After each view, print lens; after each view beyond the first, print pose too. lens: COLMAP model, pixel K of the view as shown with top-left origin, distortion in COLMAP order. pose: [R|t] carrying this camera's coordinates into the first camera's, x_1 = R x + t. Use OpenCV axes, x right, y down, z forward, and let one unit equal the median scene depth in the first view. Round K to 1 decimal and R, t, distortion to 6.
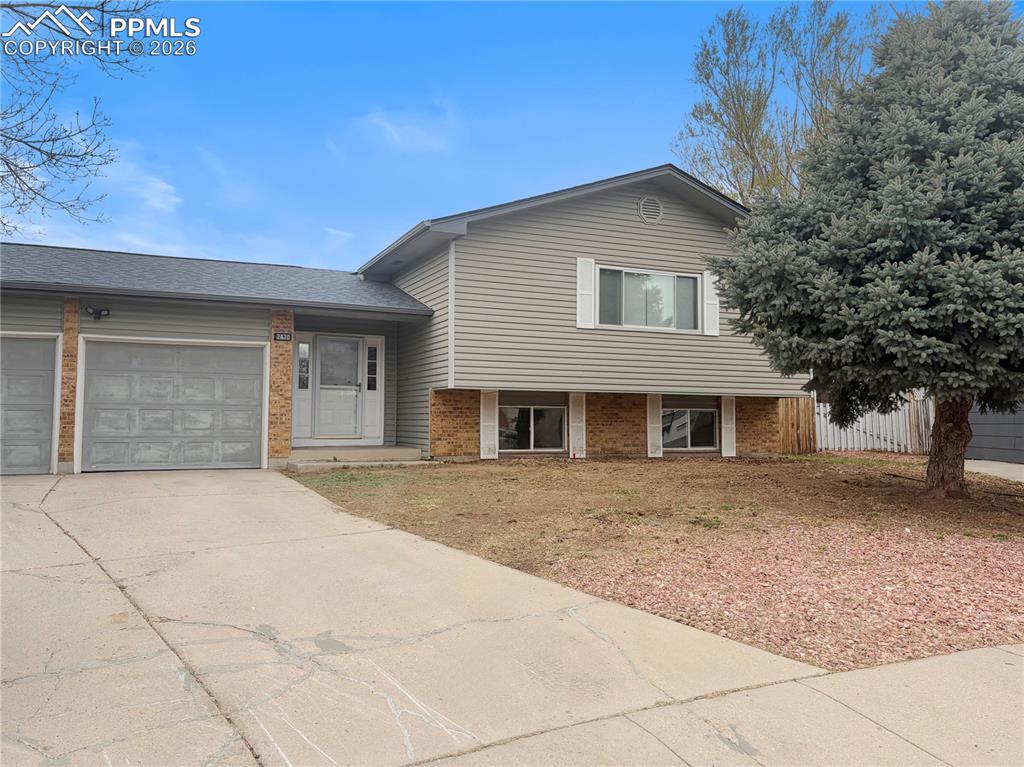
lens RADIAL K [[807.5, 0, 513.0], [0, 807.5, 384.0], [0, 0, 1]] dist [0.006980, -0.017642]
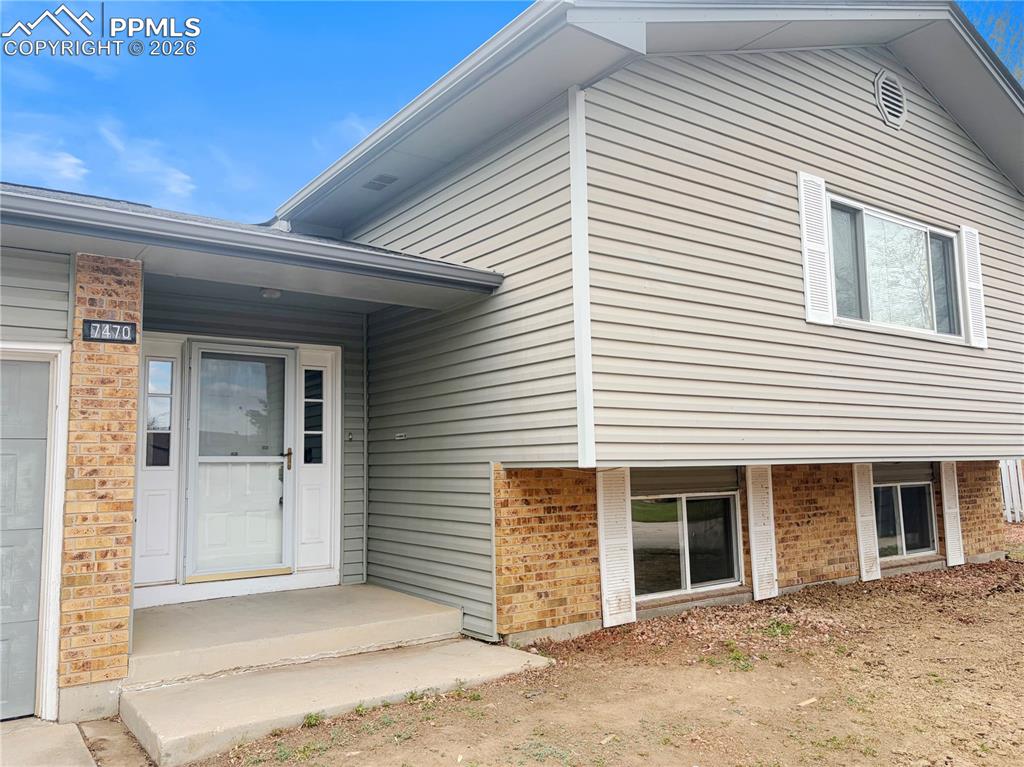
lens RADIAL K [[807.5, 0, 512.5], [0, 807.5, 378.4], [0, 0, 1]] dist [0.006980, -0.017642]
pose [[0.980893, -0.001876, 0.194540, -0.168064], [0.013518, 0.998194, -0.058533, -0.013280], [-0.194079, 0.060045, 0.979147, 0.576532]]
